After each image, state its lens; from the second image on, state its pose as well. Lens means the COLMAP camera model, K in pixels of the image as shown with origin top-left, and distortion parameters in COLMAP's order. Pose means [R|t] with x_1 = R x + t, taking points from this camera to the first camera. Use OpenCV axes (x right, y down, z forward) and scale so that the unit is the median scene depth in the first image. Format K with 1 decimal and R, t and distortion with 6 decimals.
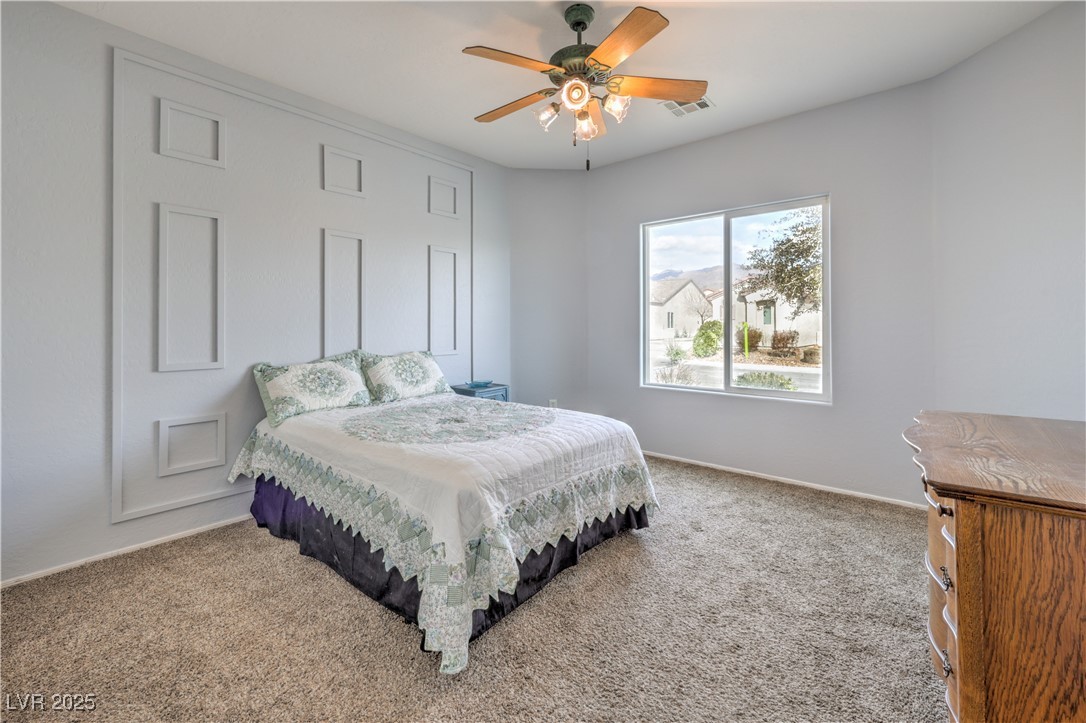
lens RADIAL K [[473.2, 0, 542.0], [0, 473.2, 330.4], [0, 0, 1]] dist [-0.000919, -0.000095]
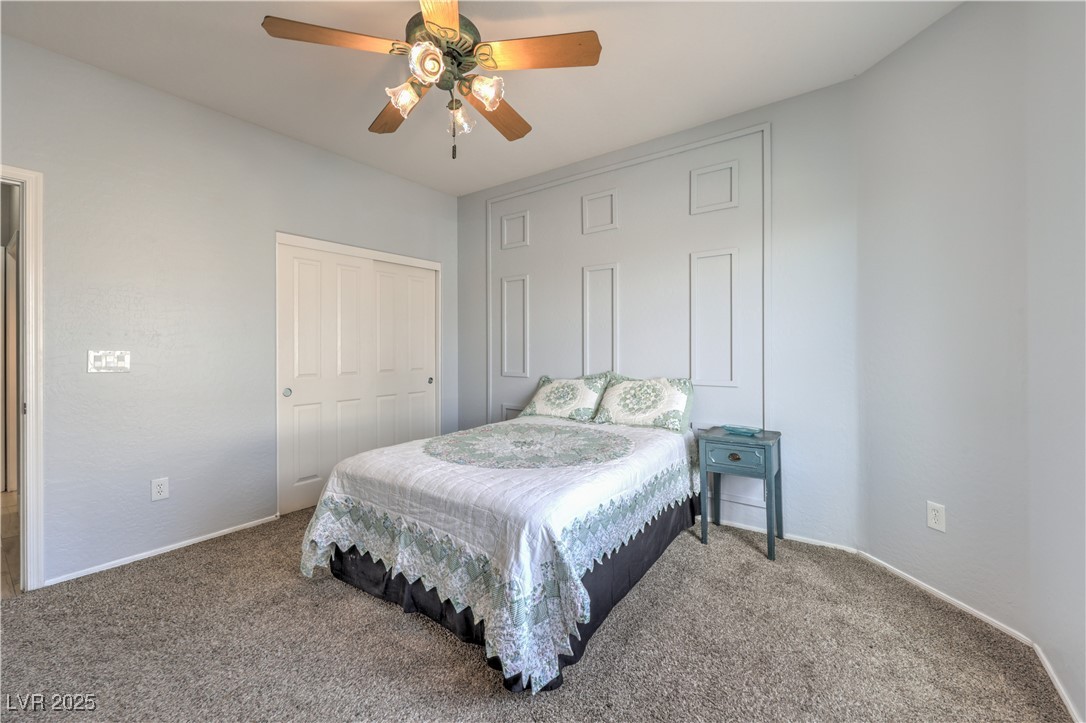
lens RADIAL K [[438.0, 0, 544.0], [0, 438.0, 353.2], [0, 0, 1]] dist [-0.001962, -0.000069]
pose [[0.064281, 0.013392, -0.997842, 0.866268], [-0.002984, 0.999908, 0.013228, -0.020565], [0.997927, 0.002127, 0.064315, 1.123933]]
